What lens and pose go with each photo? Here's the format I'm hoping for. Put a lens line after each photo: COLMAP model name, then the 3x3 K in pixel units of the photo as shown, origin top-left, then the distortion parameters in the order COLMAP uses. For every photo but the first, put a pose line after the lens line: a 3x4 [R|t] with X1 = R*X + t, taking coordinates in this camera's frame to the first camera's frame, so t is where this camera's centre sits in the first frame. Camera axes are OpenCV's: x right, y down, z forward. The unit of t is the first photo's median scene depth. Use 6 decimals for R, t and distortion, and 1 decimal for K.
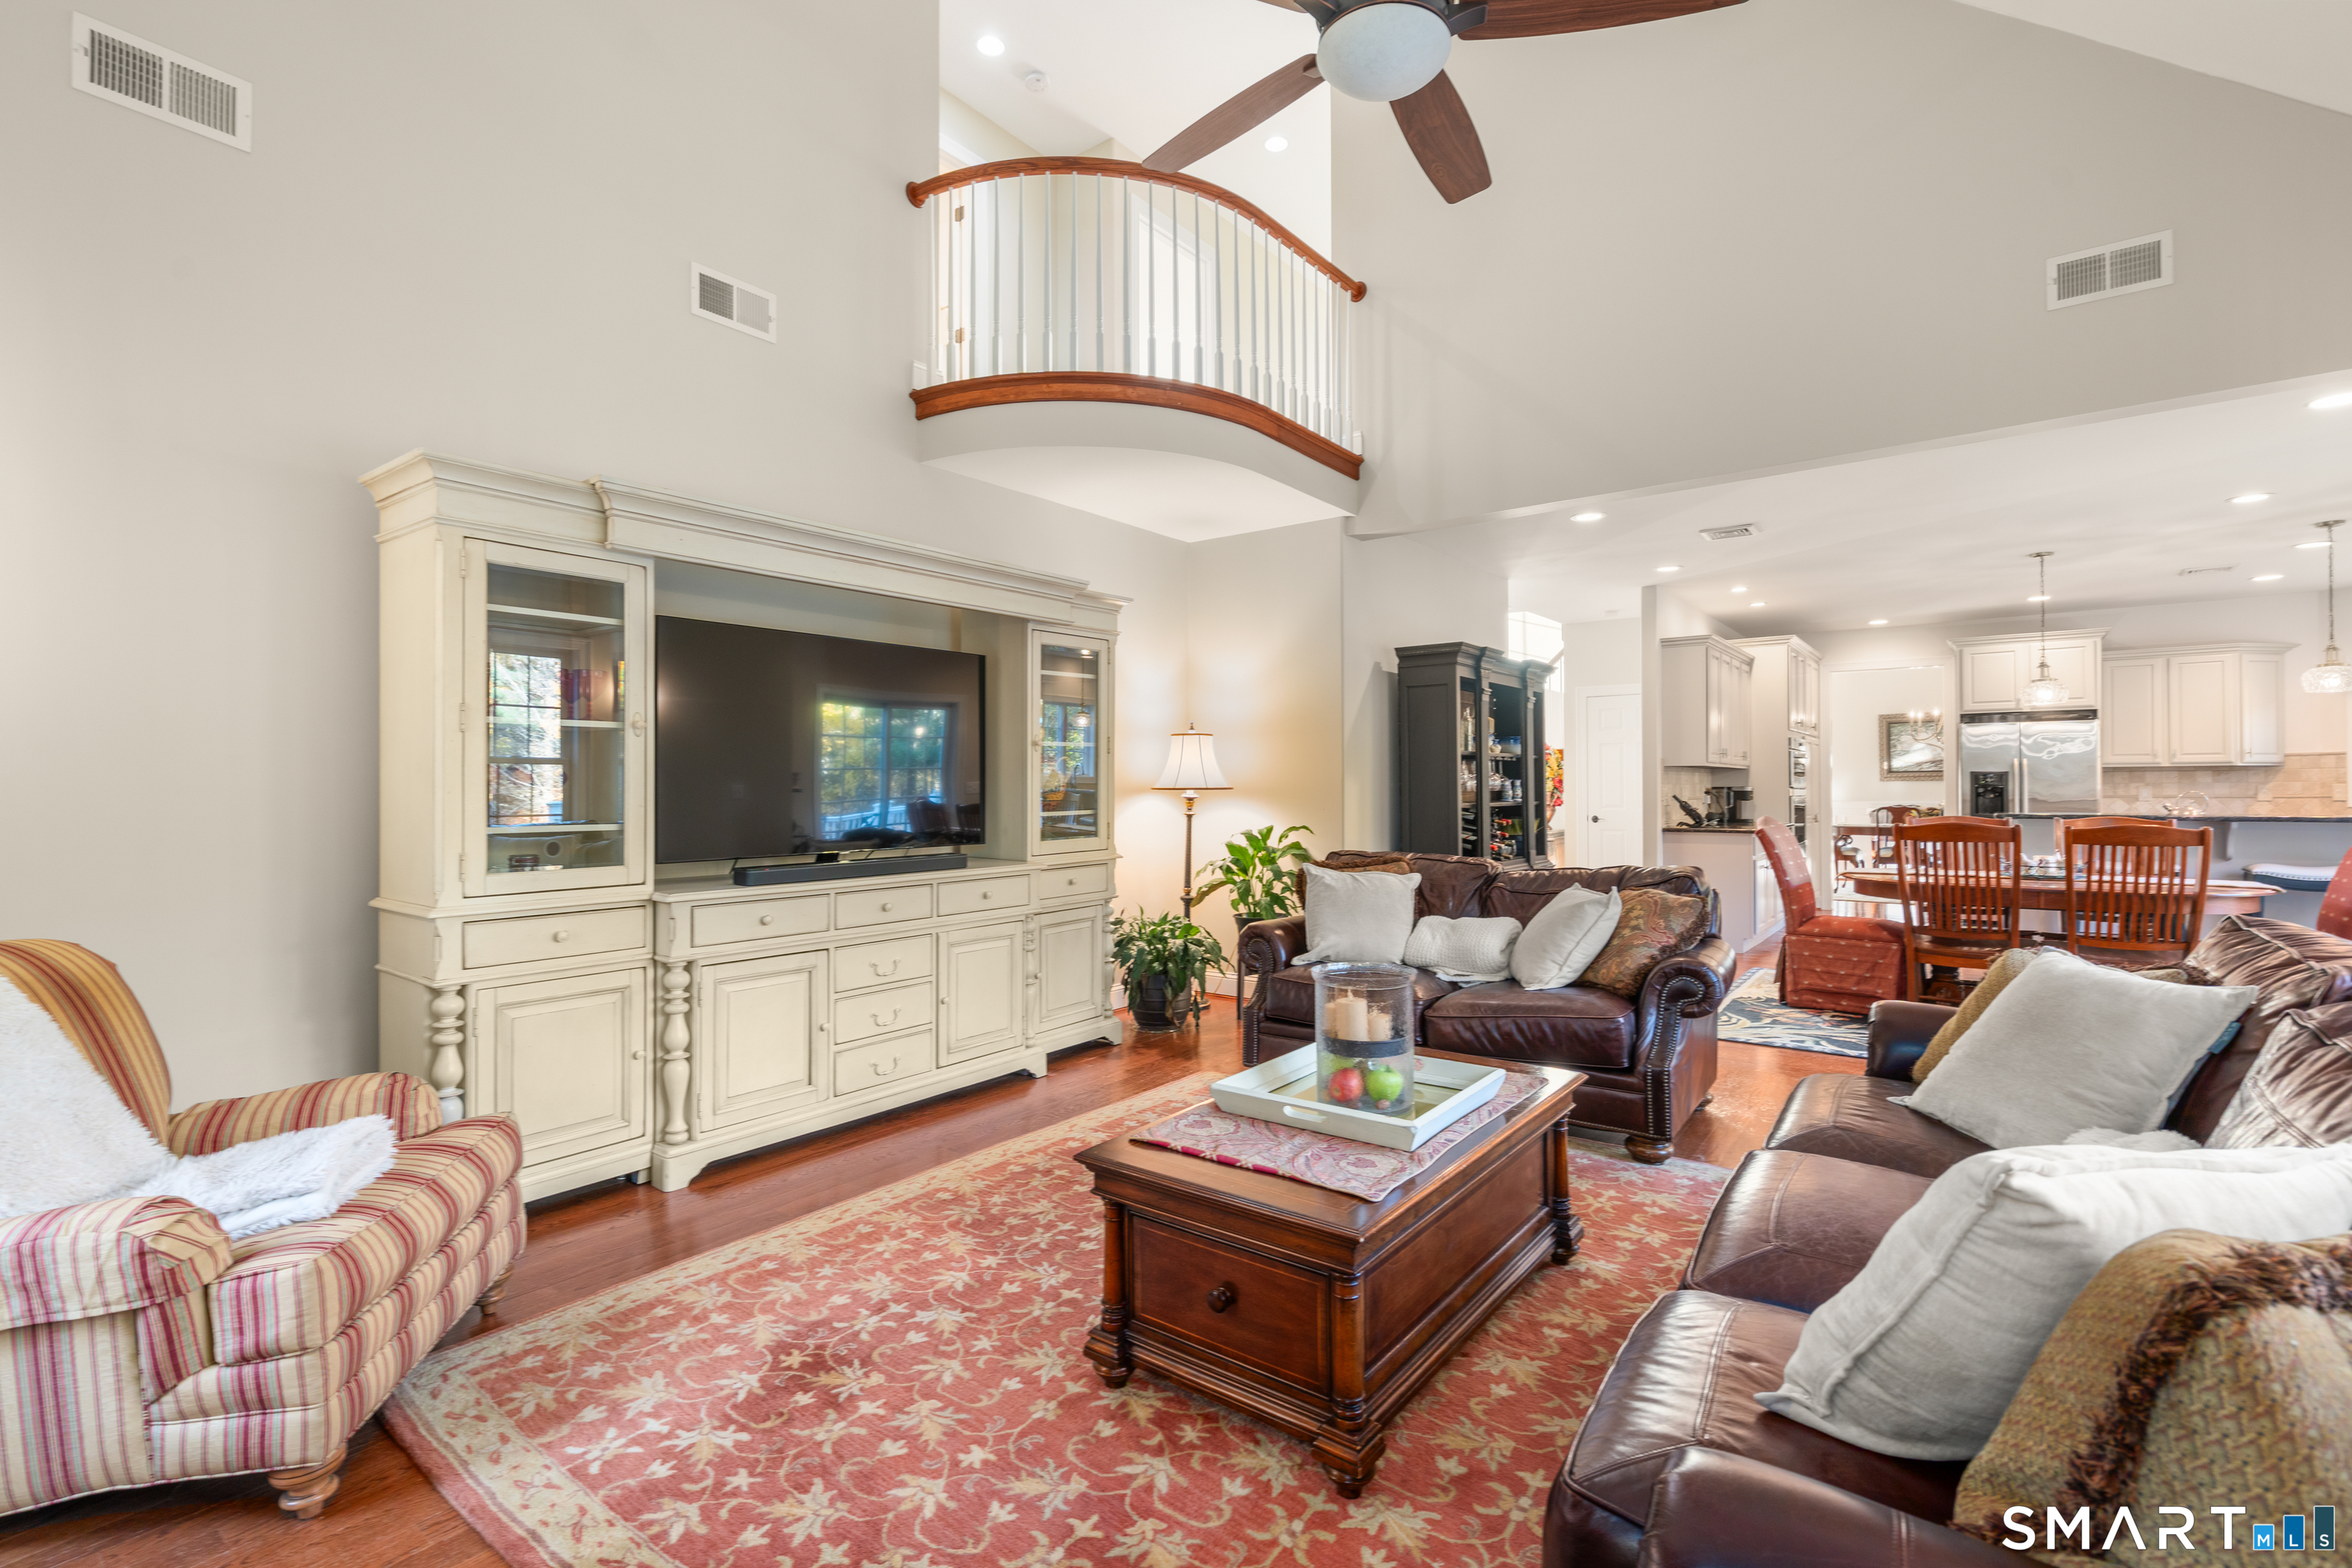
lens RADIAL K [[1071.3, 0, 1170.1], [0, 1071.3, 788.0], [0, 0, 1]] dist [-0.000494, 0.001067]
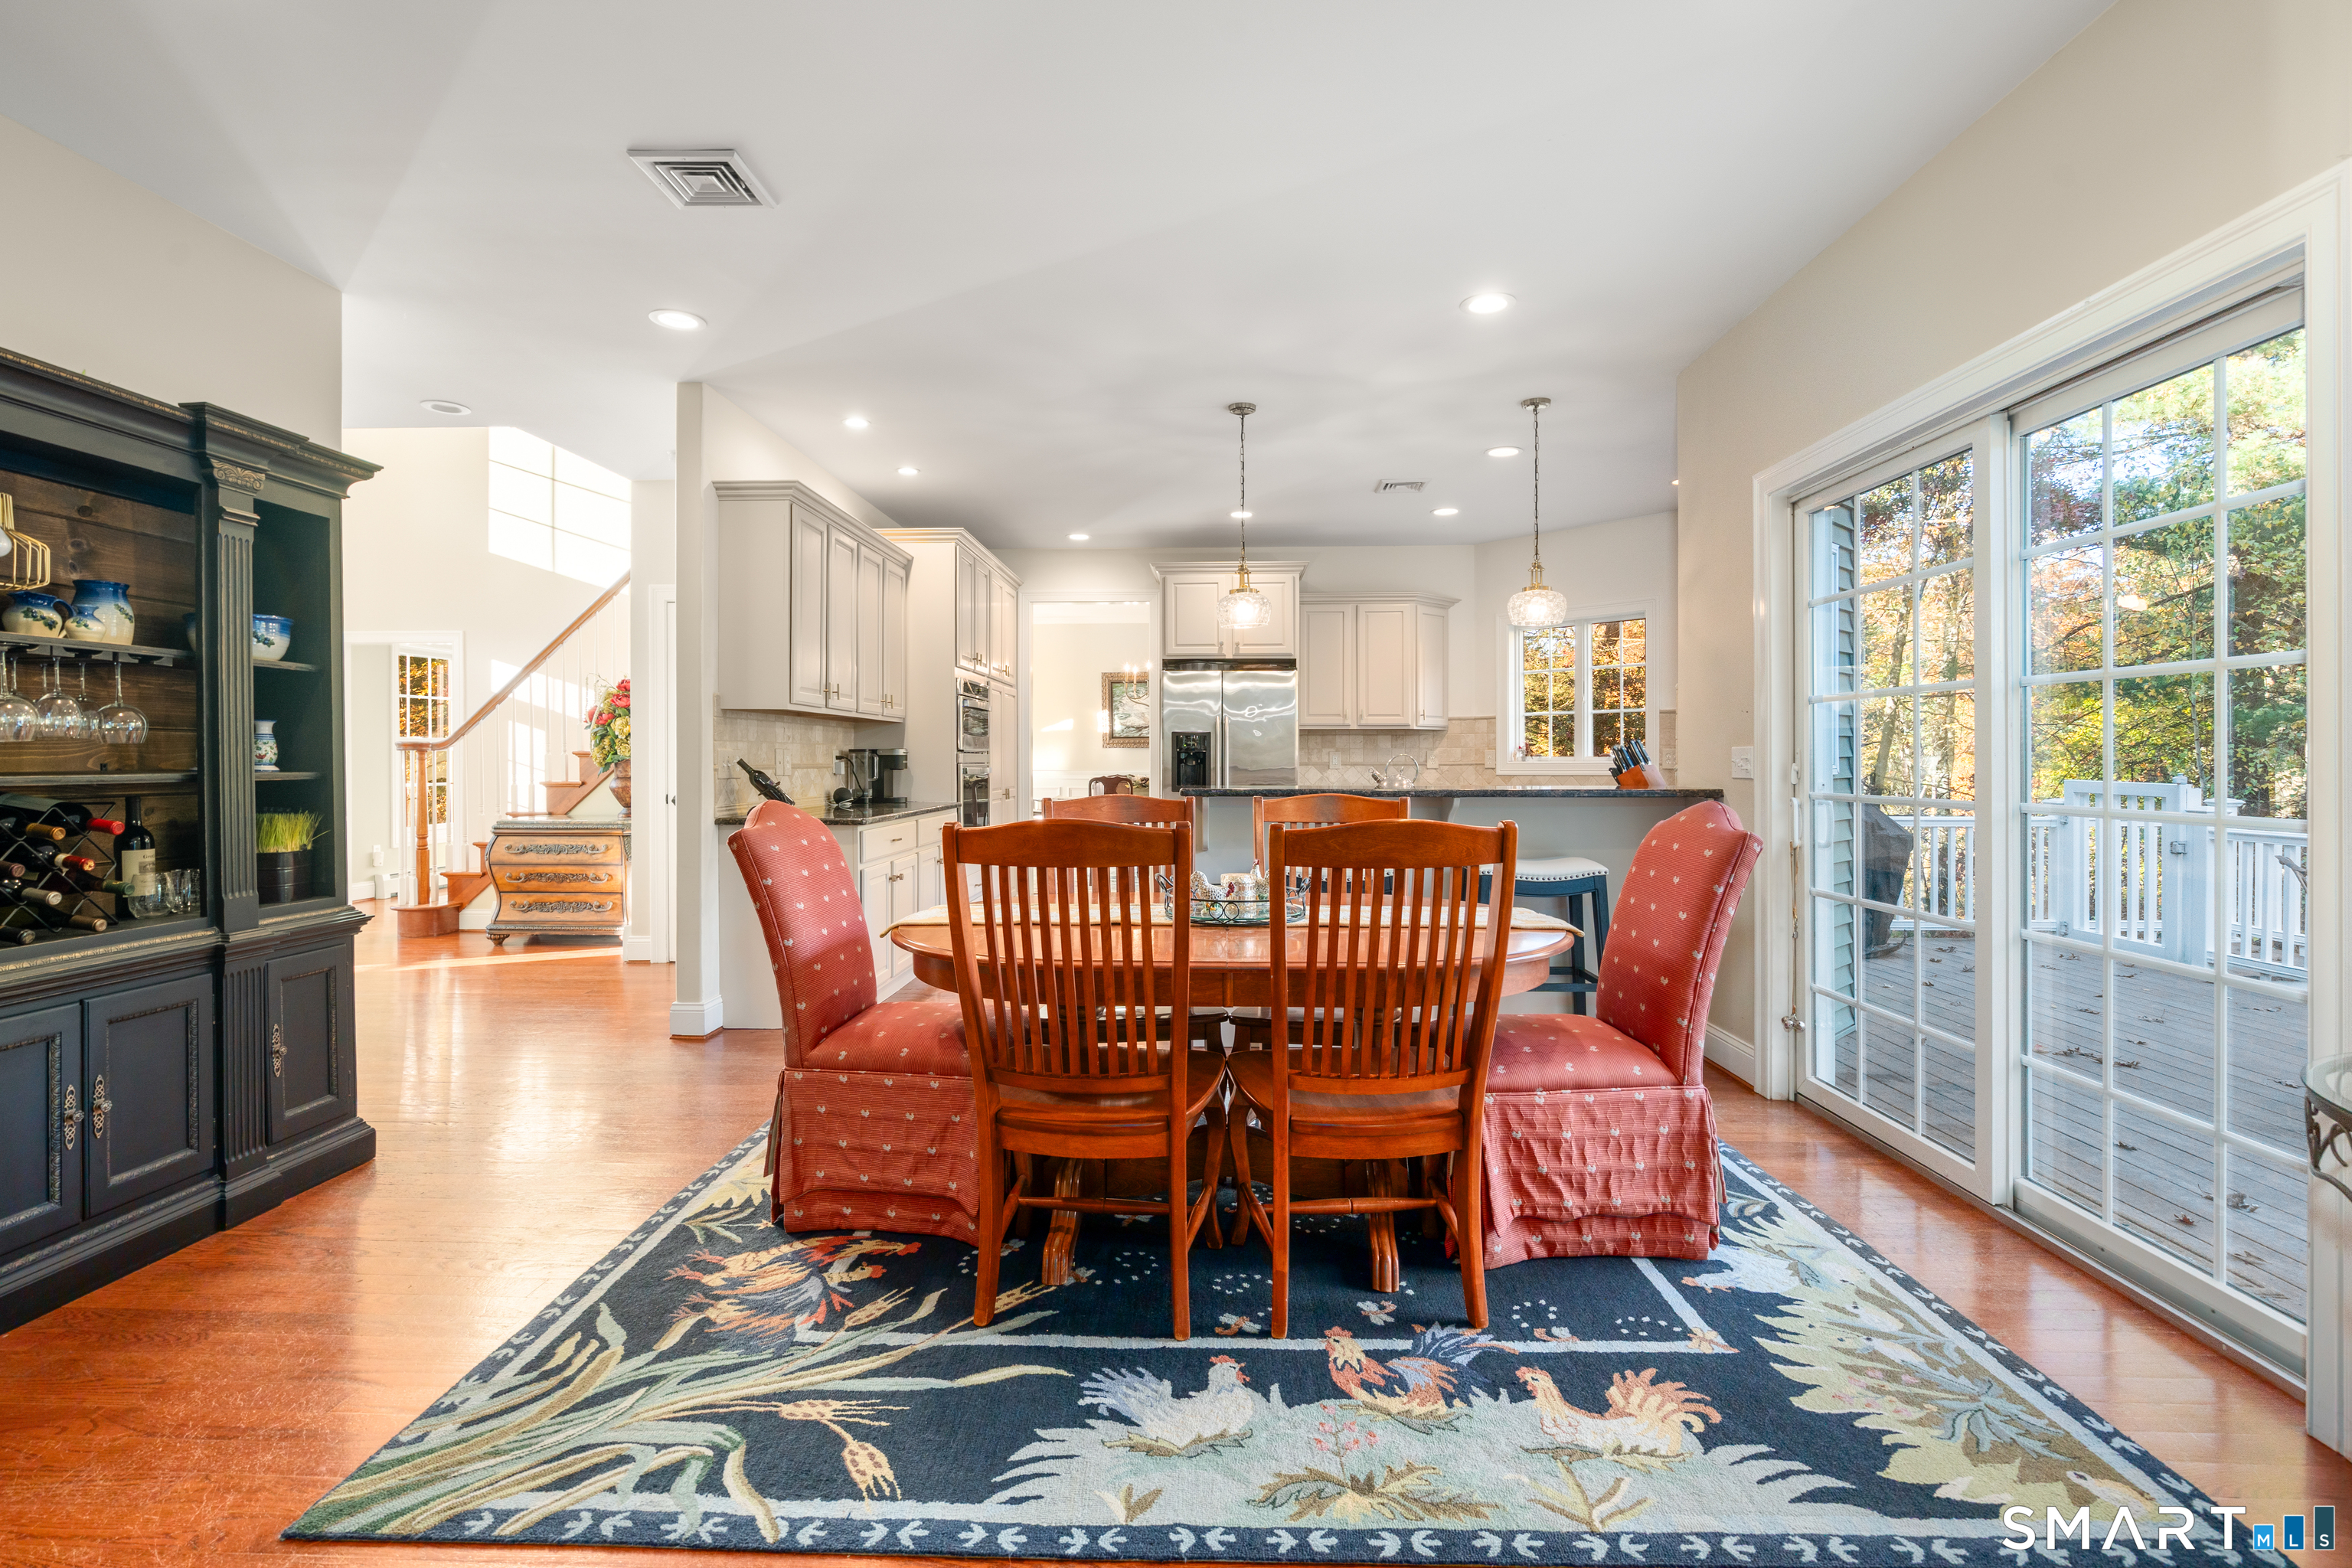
lens RADIAL K [[1078.1, 0, 1150.8], [0, 1078.1, 785.7], [0, 0, 1]] dist [-0.003424, 0.000494]
pose [[0.829694, -0.011131, 0.558108, 0.301684], [-0.002366, 0.999722, 0.023456, 0.005705], [-0.558213, -0.020782, 0.829437, 0.363941]]
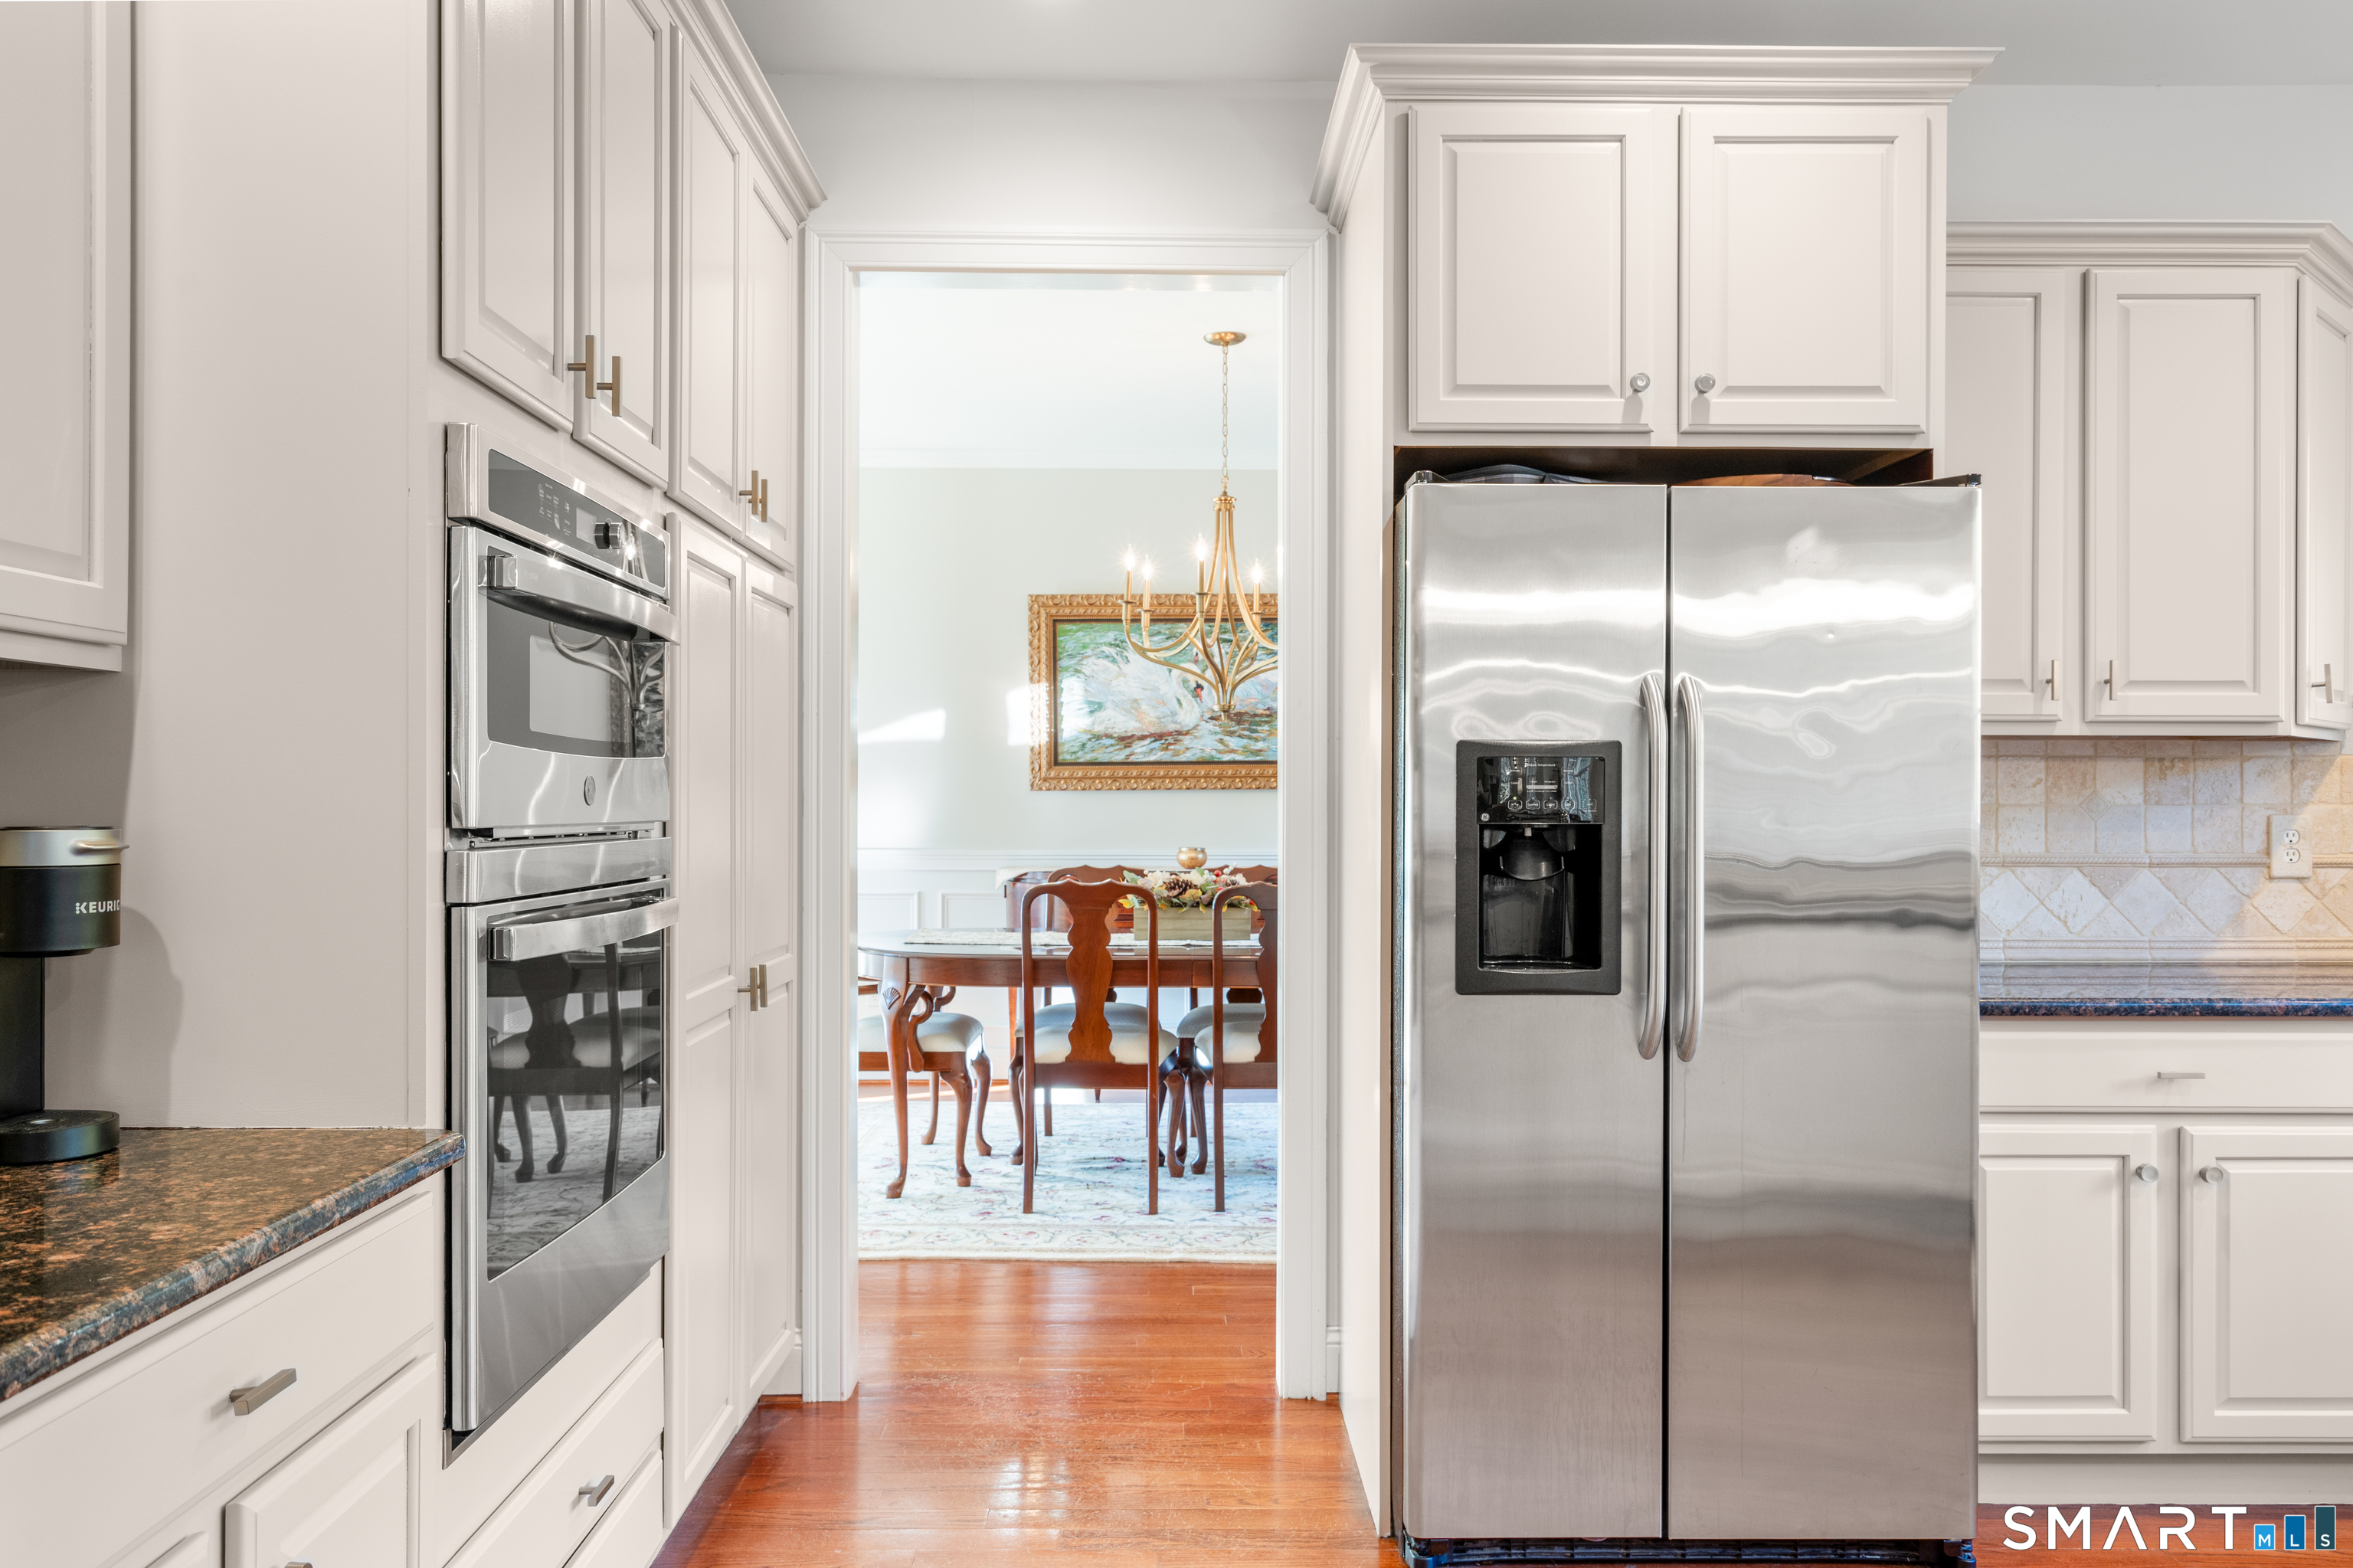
lens RADIAL K [[1739.8, 0, 1176.5], [0, 1739.8, 784.0], [0, 0, 1]] dist [0.083534, 0.000176]
pose [[0.779083, 0.009206, 0.626853, 0.534003], [-0.004333, 0.999947, -0.009300, -0.005045], [-0.626905, 0.004529, 0.779082, 0.819273]]
